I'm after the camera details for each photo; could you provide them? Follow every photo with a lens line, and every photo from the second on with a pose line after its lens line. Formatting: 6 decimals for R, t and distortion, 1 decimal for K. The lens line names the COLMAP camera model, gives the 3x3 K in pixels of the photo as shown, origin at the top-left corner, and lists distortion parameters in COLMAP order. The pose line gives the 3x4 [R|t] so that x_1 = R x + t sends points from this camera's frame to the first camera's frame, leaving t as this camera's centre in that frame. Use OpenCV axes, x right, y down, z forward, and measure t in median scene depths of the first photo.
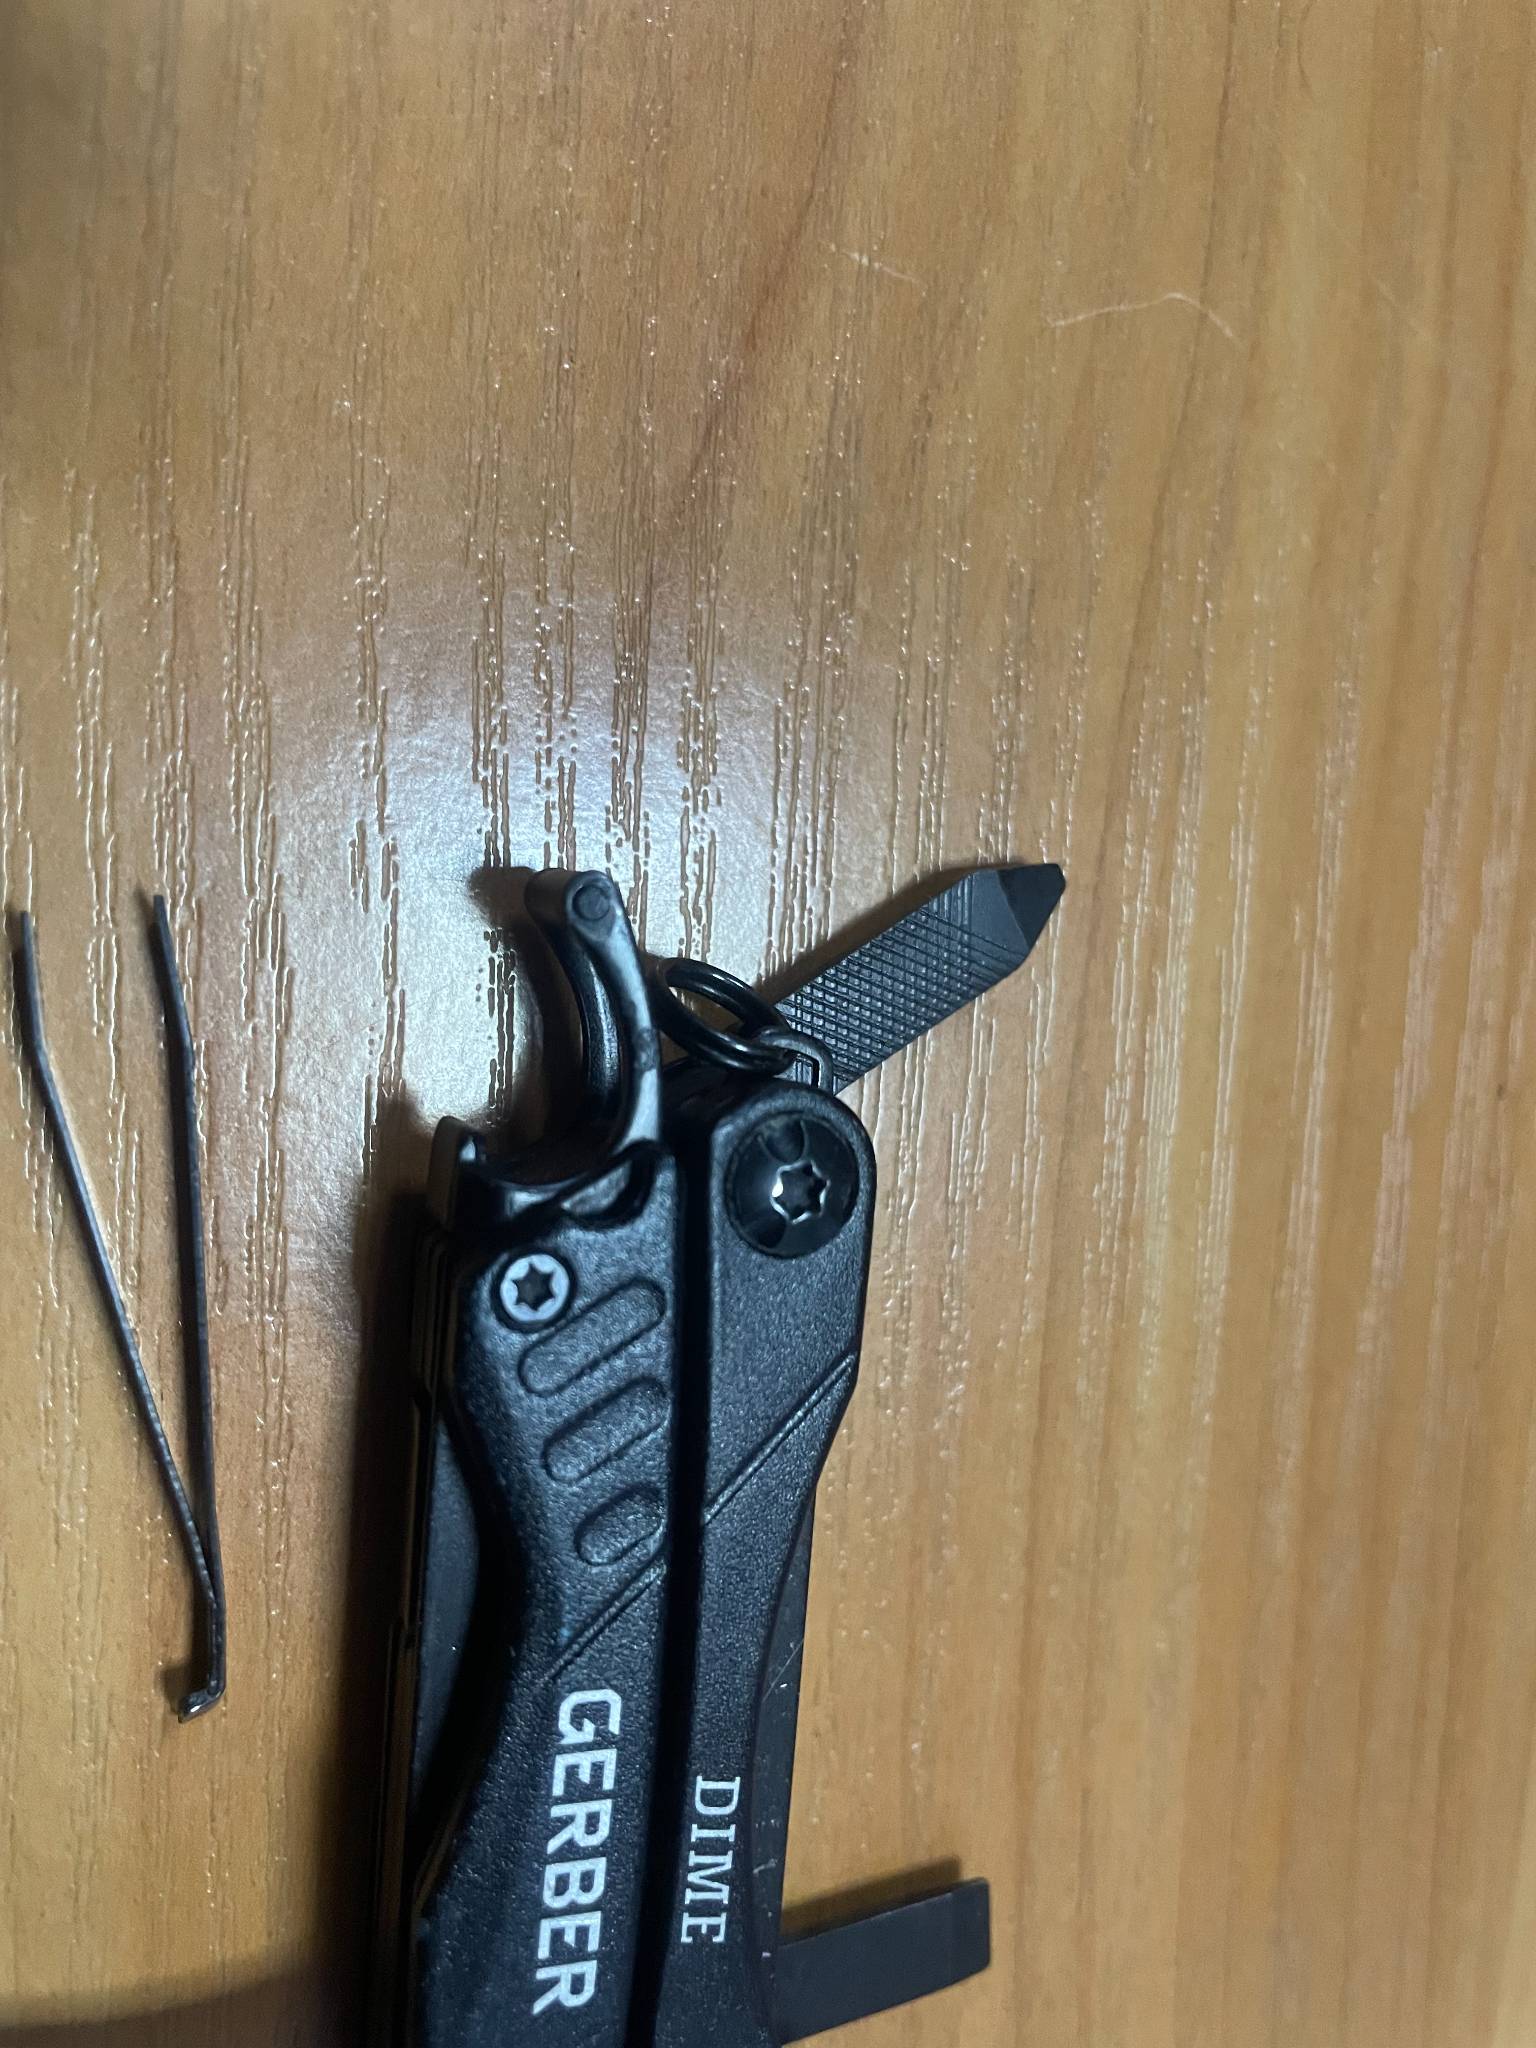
lens RADIAL K [[1699.5, 0, 768.9], [0, 1699.5, 1060.8], [0, 0, 1]] dist [0.014351, -0.101040]
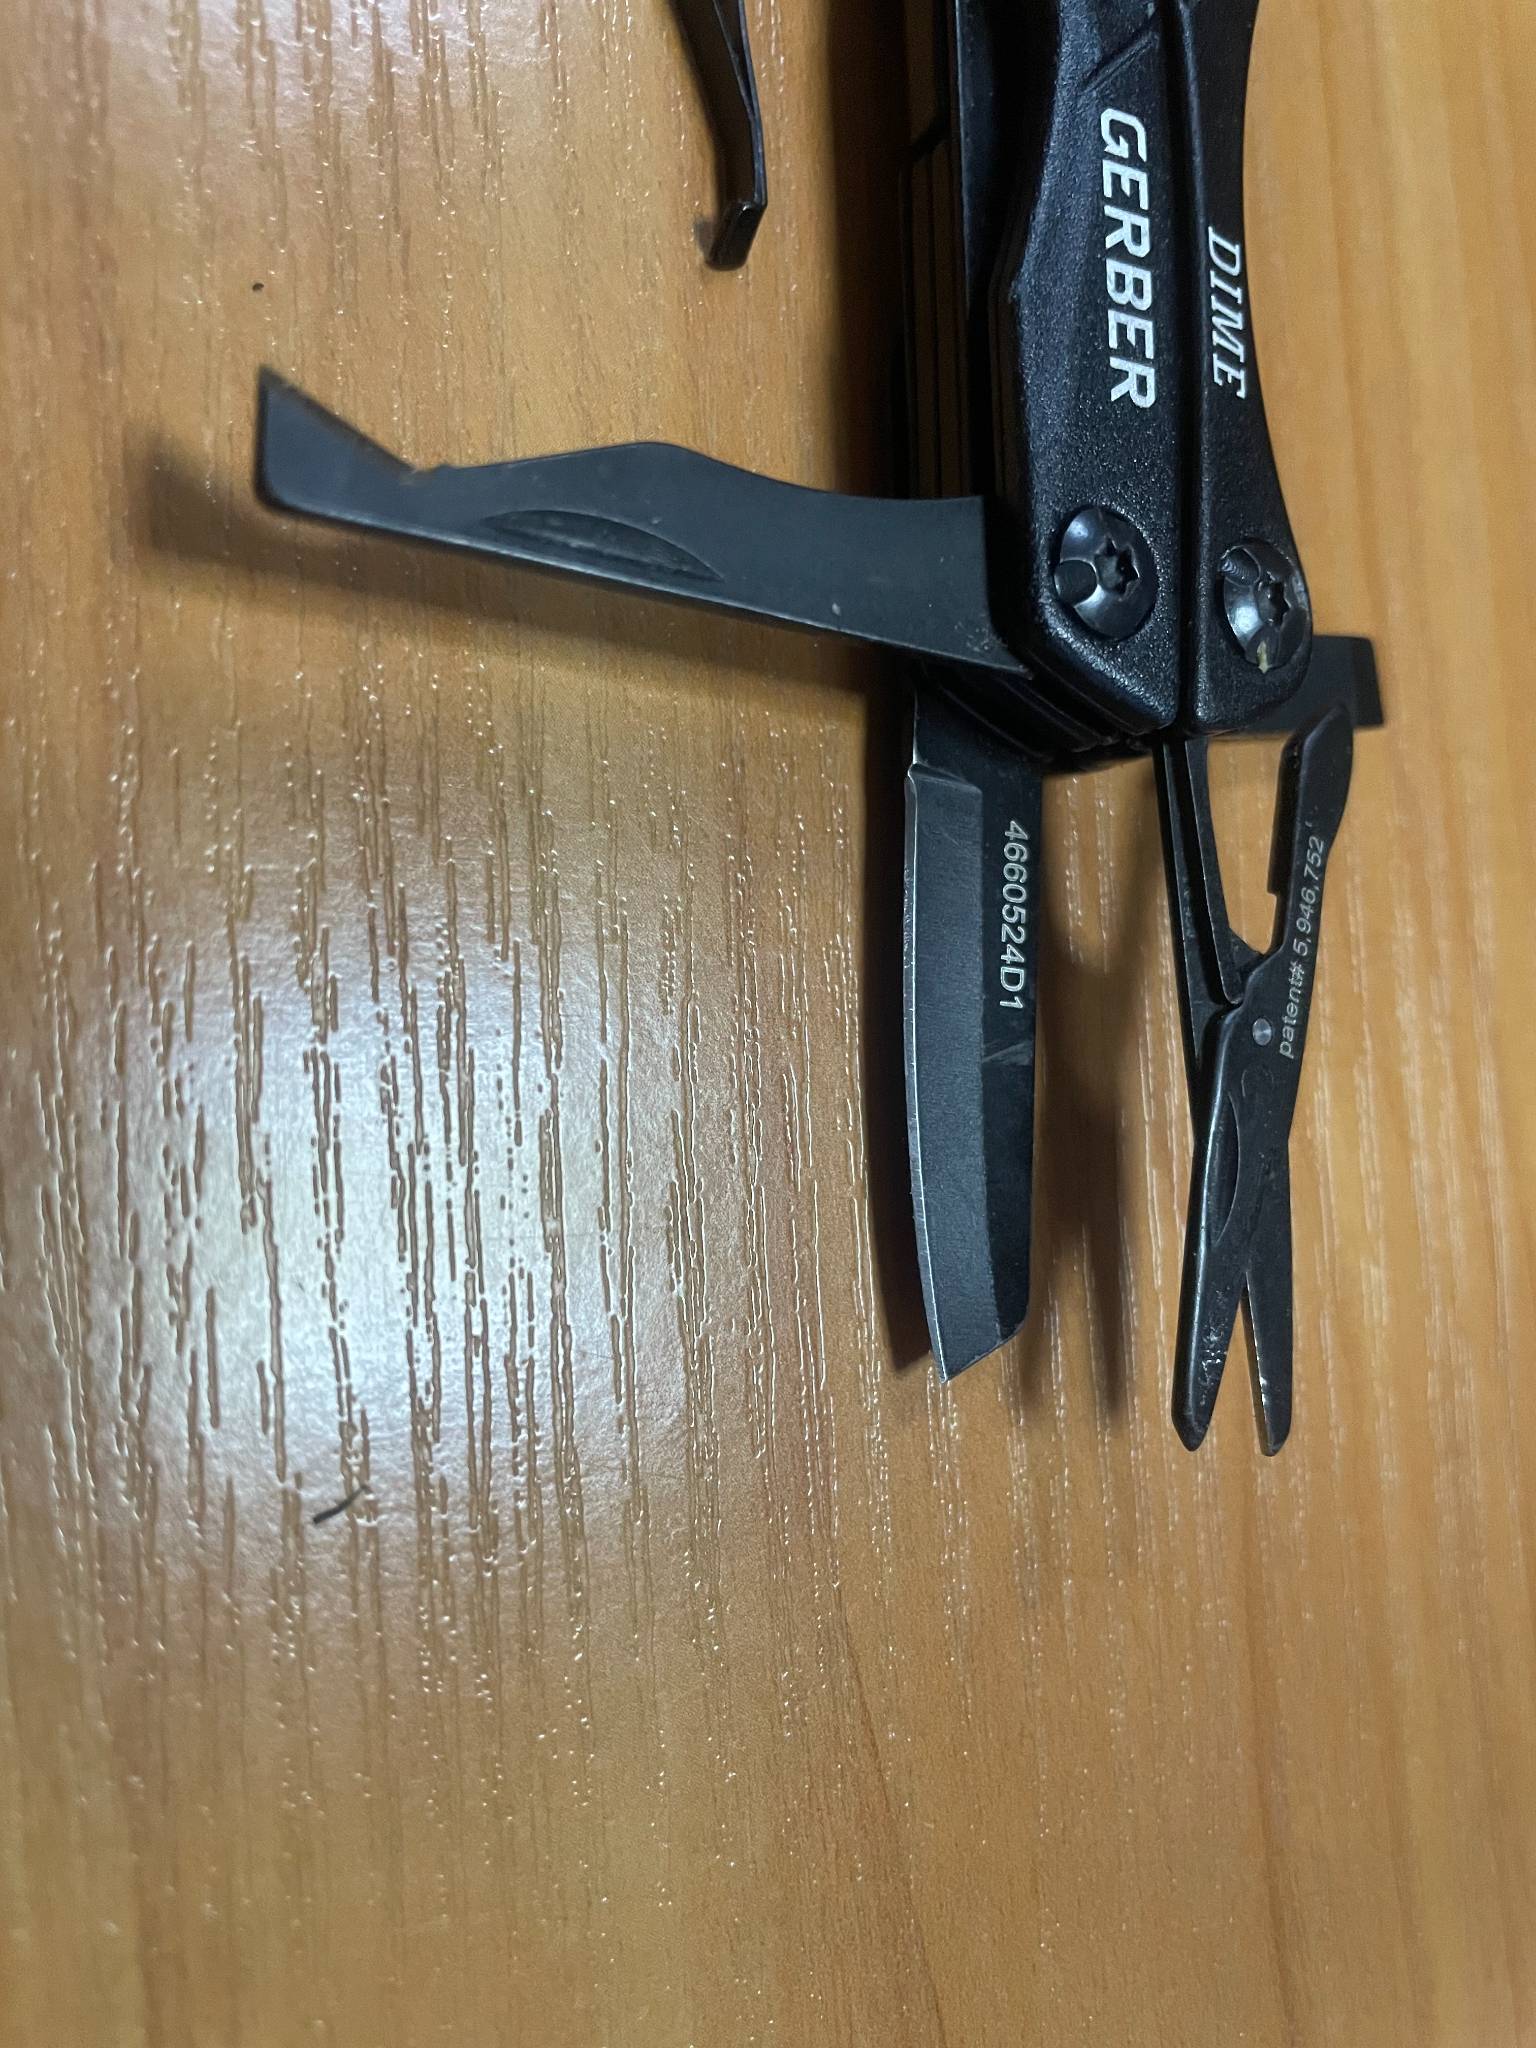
lens RADIAL K [[1670.9, 0, 808.2], [0, 1670.9, 1038.9], [0, 0, 1]] dist [0.024941, -0.104918]
pose [[0.985939, -0.106481, 0.128785, -0.497090], [0.122782, 0.984393, -0.126078, 1.047202], [-0.113350, 0.140118, 0.983625, 0.028106]]
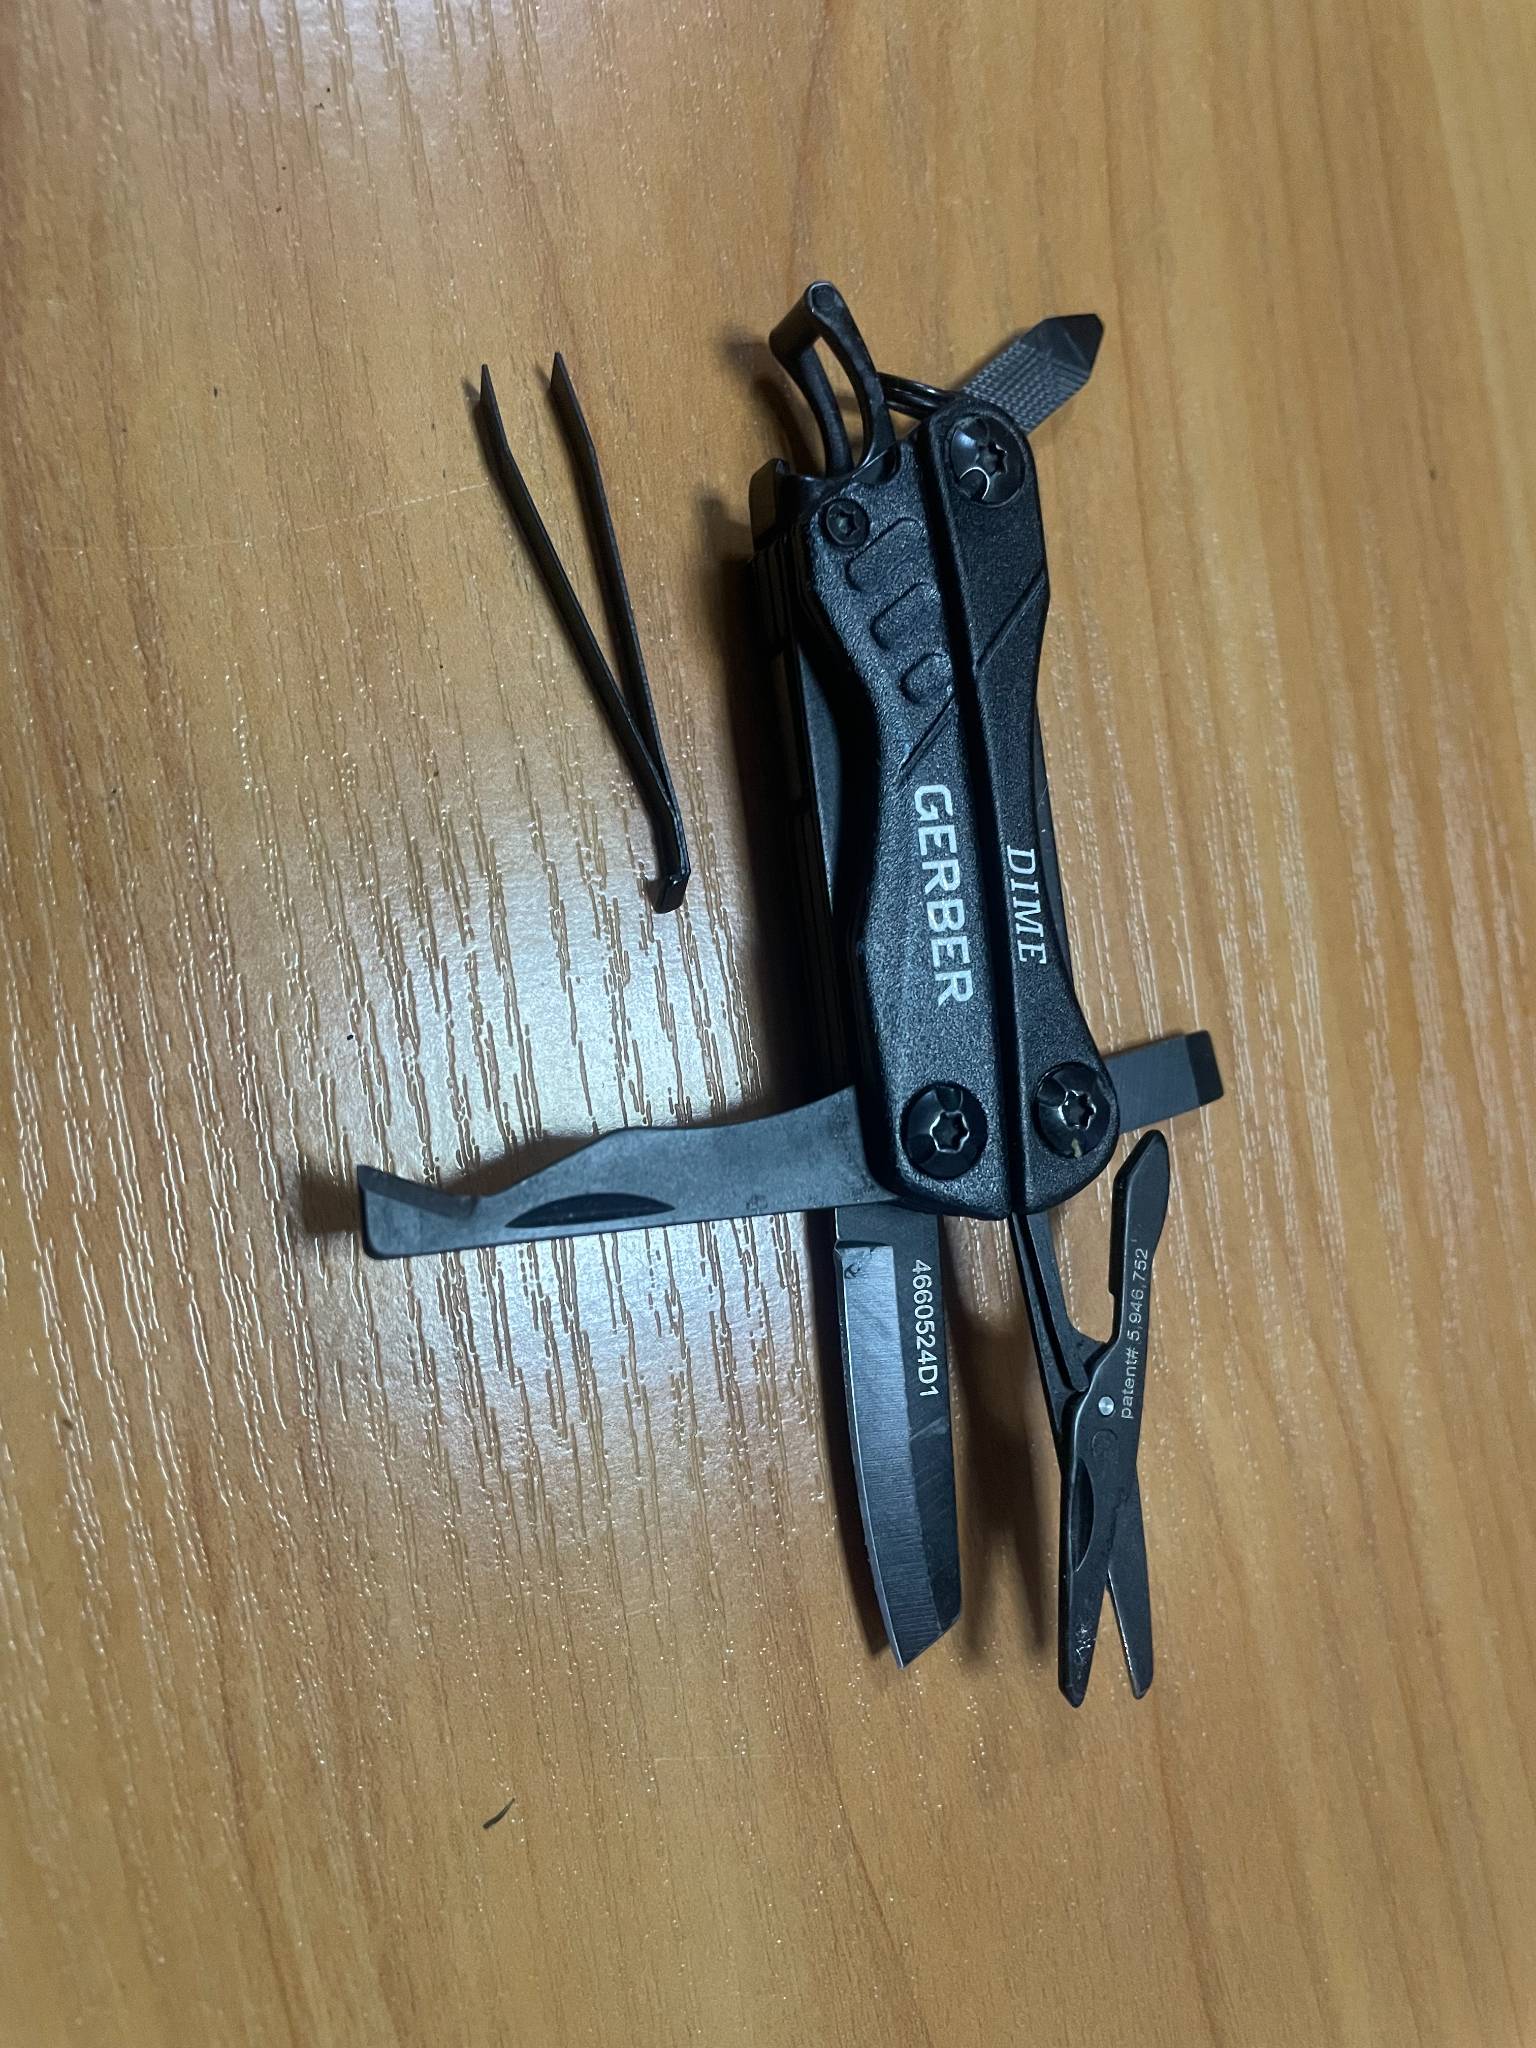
lens RADIAL K [[1670.9, 0, 808.2], [0, 1670.9, 1038.9], [0, 0, 1]] dist [0.024941, -0.104918]
pose [[0.976816, -0.213703, 0.012692, -0.273267], [0.214058, 0.974172, -0.071884, 0.659046], [0.002998, 0.072935, 0.997332, -0.493948]]
